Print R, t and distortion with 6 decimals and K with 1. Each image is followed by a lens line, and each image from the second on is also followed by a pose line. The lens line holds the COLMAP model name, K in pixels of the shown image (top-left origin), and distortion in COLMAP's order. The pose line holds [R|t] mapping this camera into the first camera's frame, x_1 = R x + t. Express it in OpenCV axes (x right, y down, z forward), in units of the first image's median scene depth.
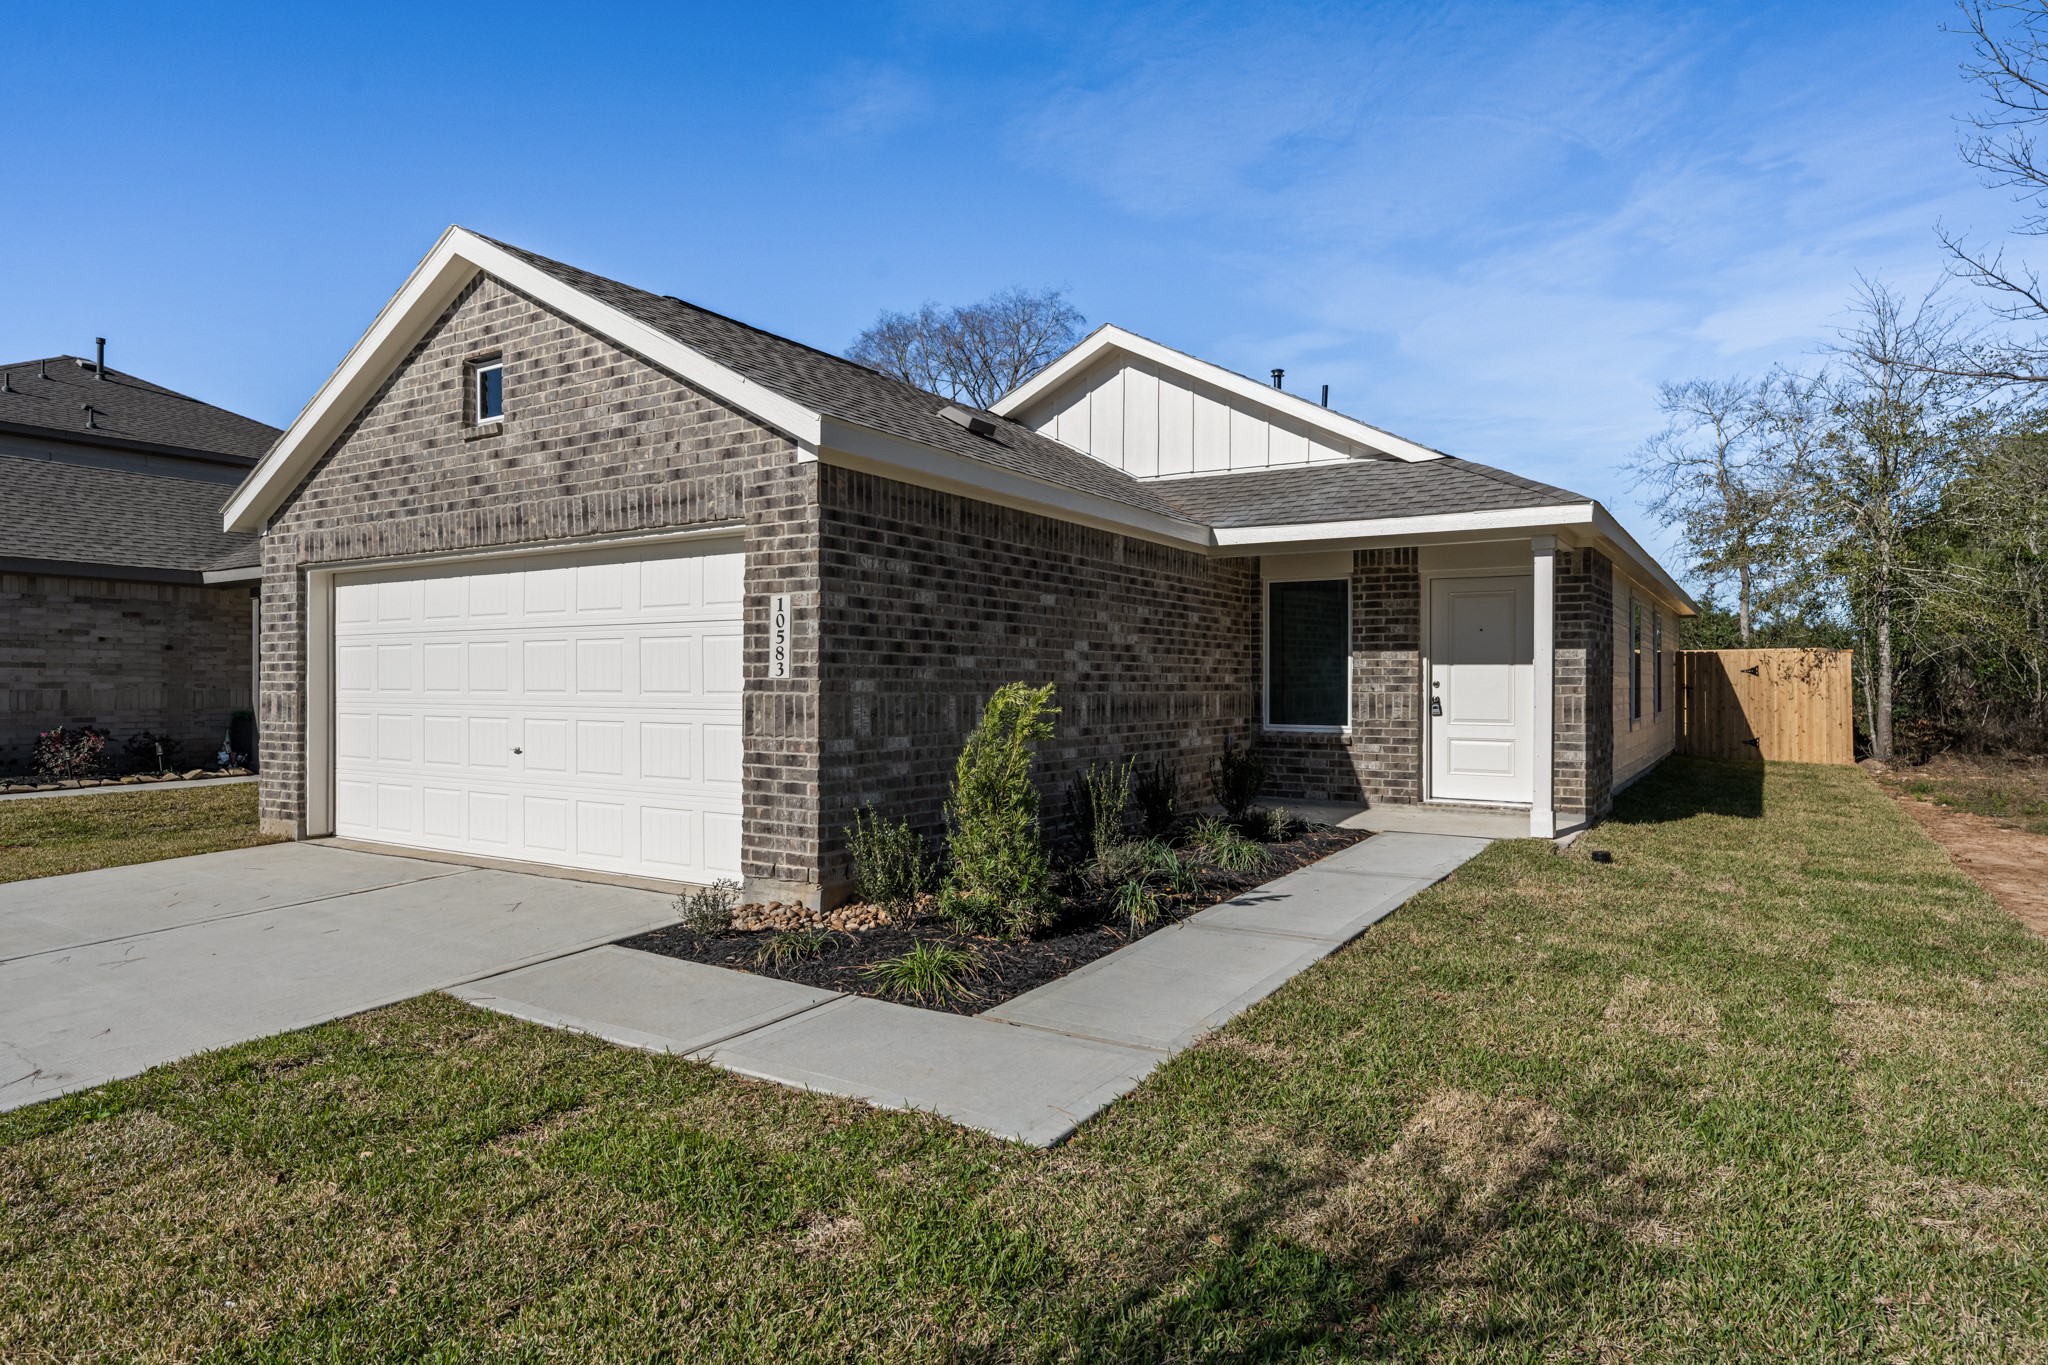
lens RADIAL K [[1182.8, 0, 1026.0], [0, 1182.8, 651.9], [0, 0, 1]] dist [0.002765, 0.000139]
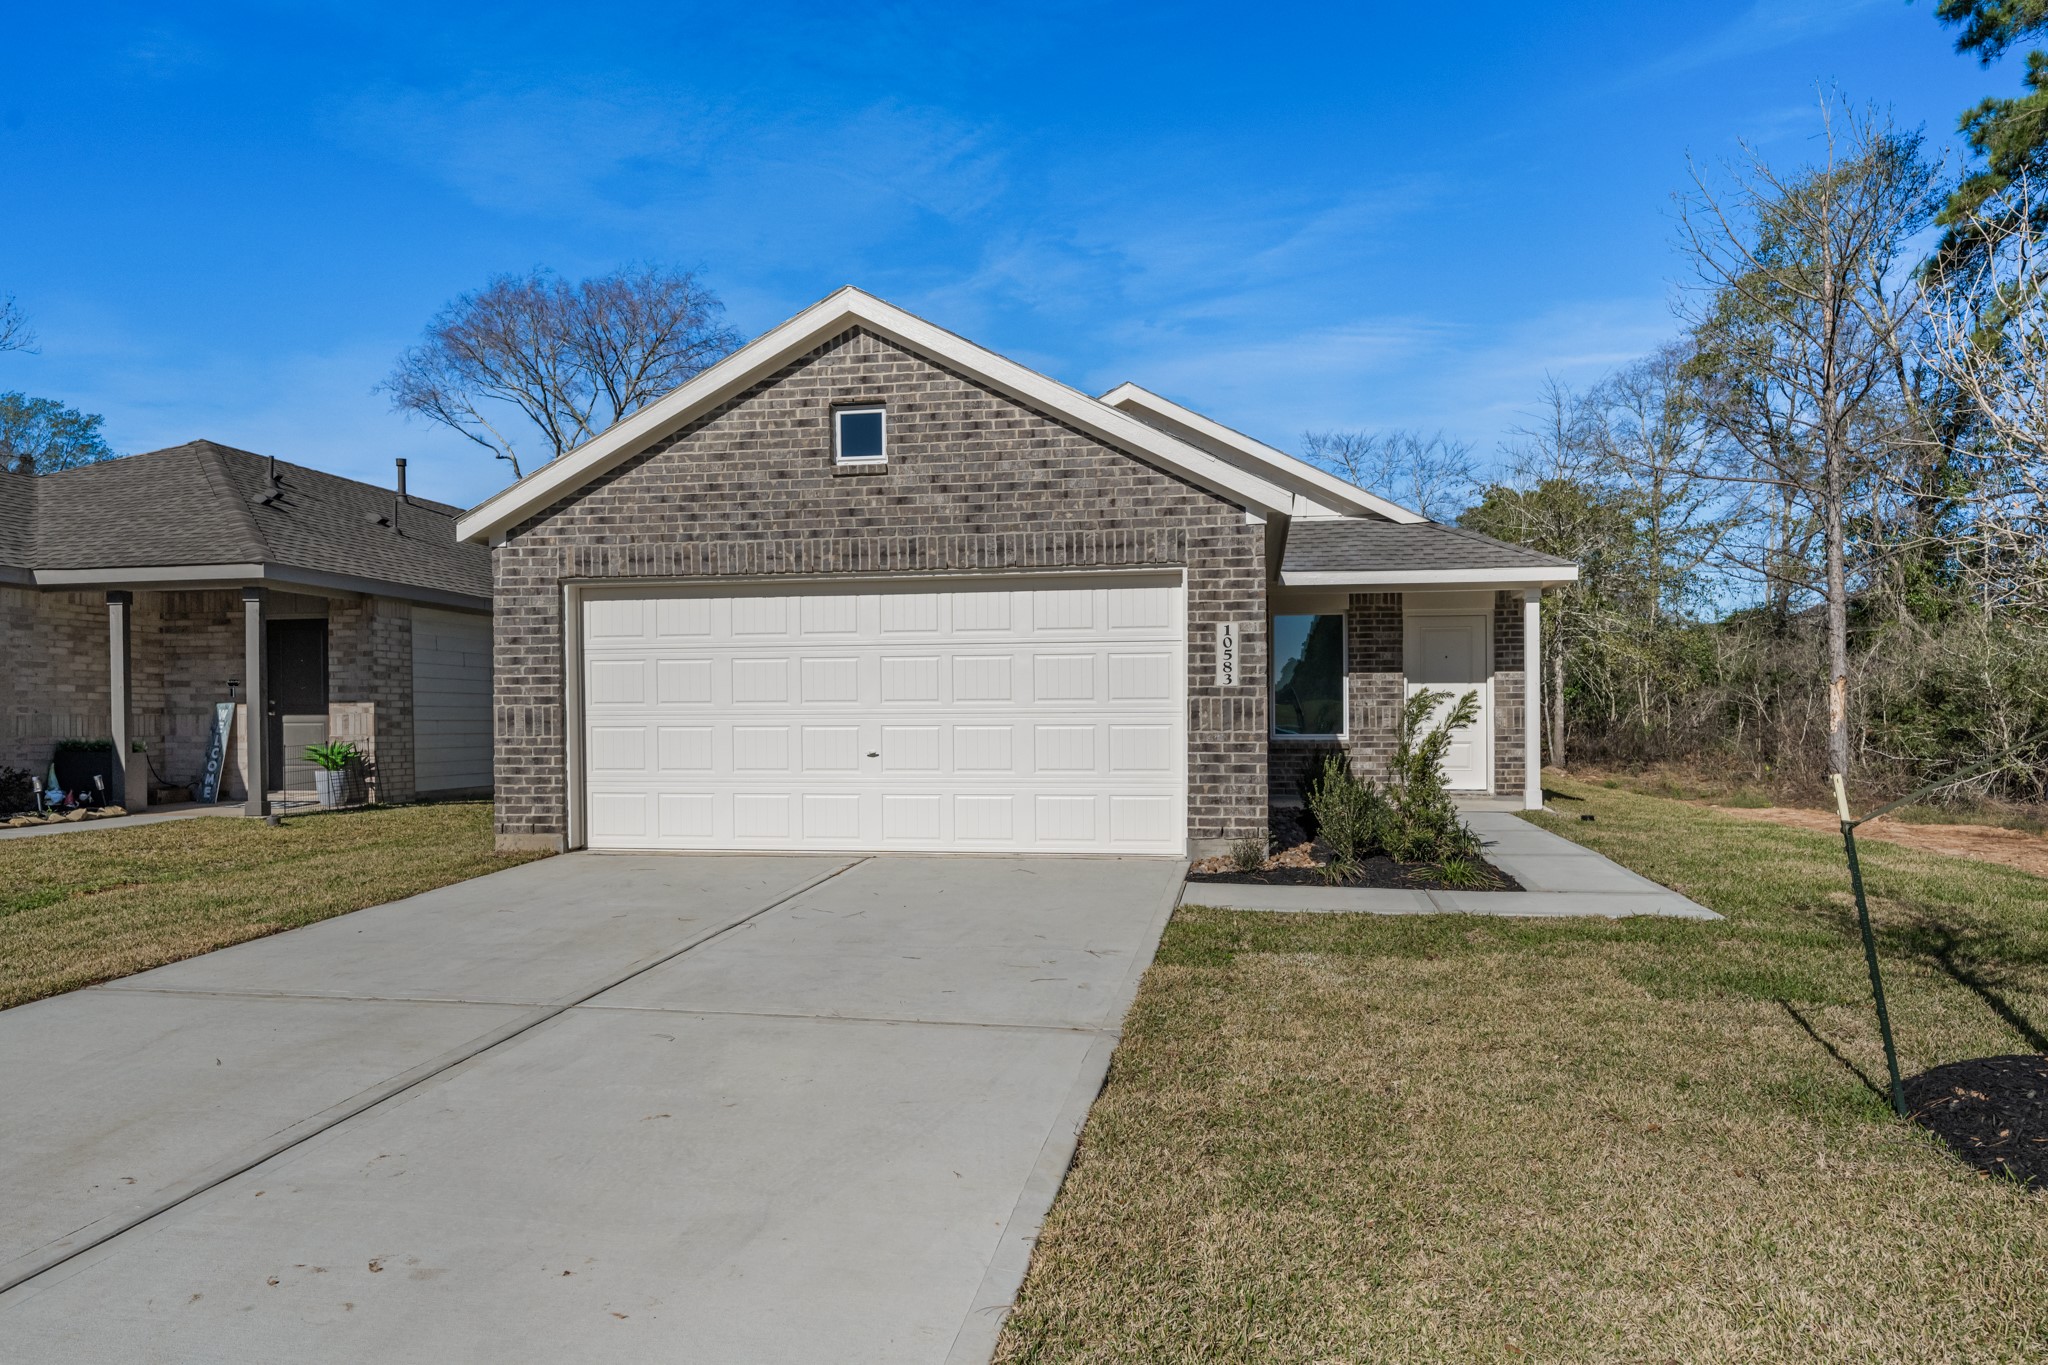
lens RADIAL K [[1393.3, 0, 1024.0], [0, 1393.3, 682.5], [0, 0, 1]] dist [0.002118, 0.003094]
pose [[0.920055, 0.003706, 0.391773, -0.901078], [-0.003333, 0.999993, -0.001633, 0.018997], [-0.391776, 0.000197, 0.920061, -0.300299]]
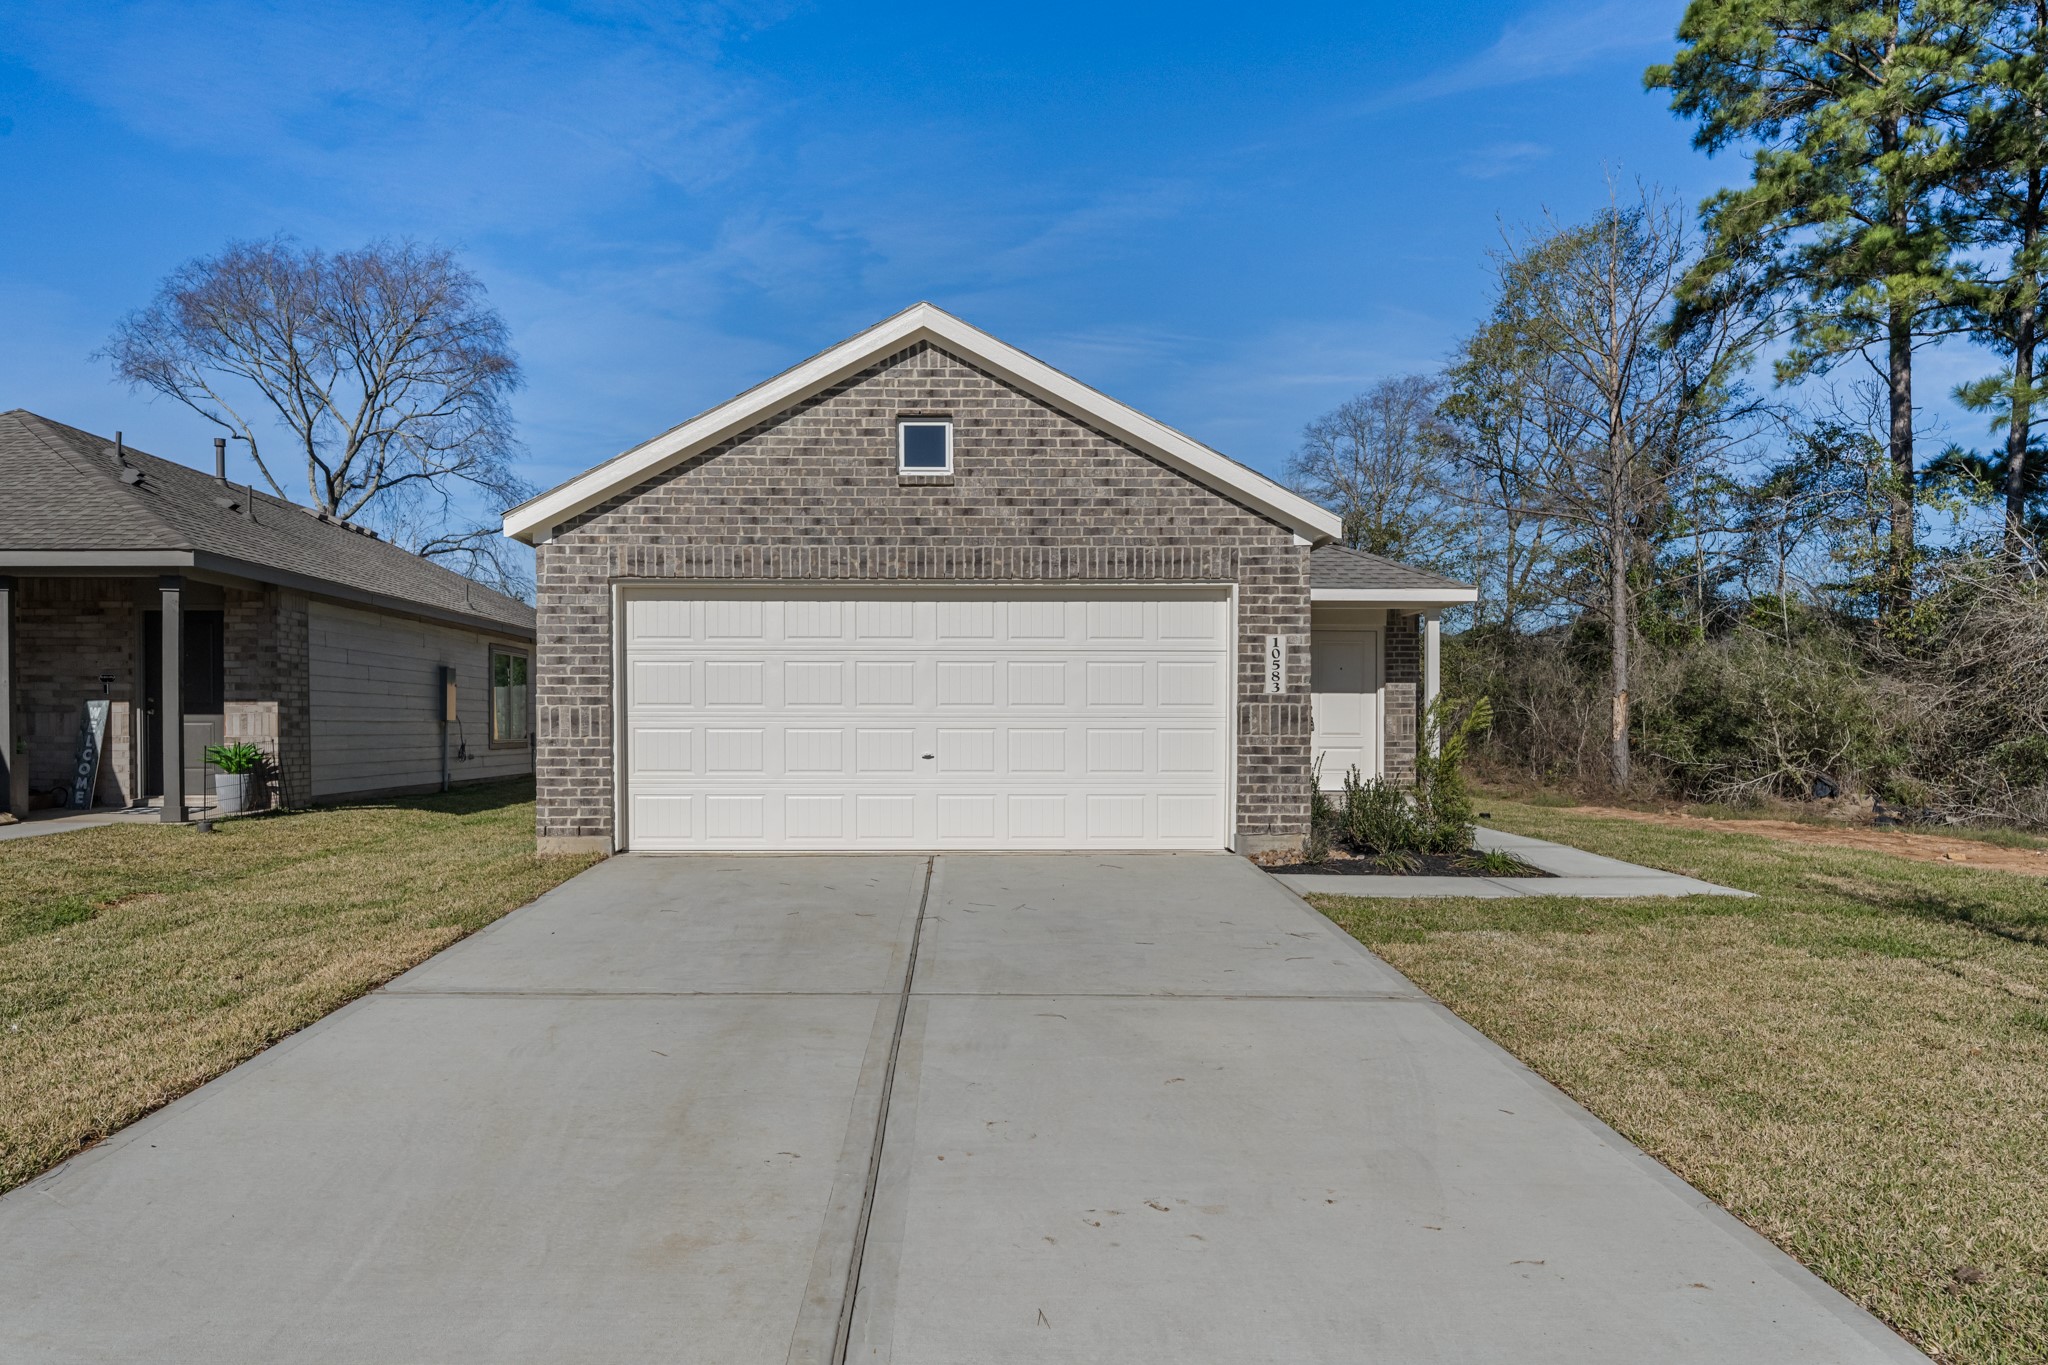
lens RADIAL K [[1389.3, 0, 1024.0], [0, 1389.3, 682.5], [0, 0, 1]] dist [-0.001190, -0.000186]
pose [[0.826523, 0.016017, 0.562676, -1.235311], [-0.014218, 0.999870, -0.007576, 0.022647], [-0.562724, -0.001738, 0.826643, -0.192883]]
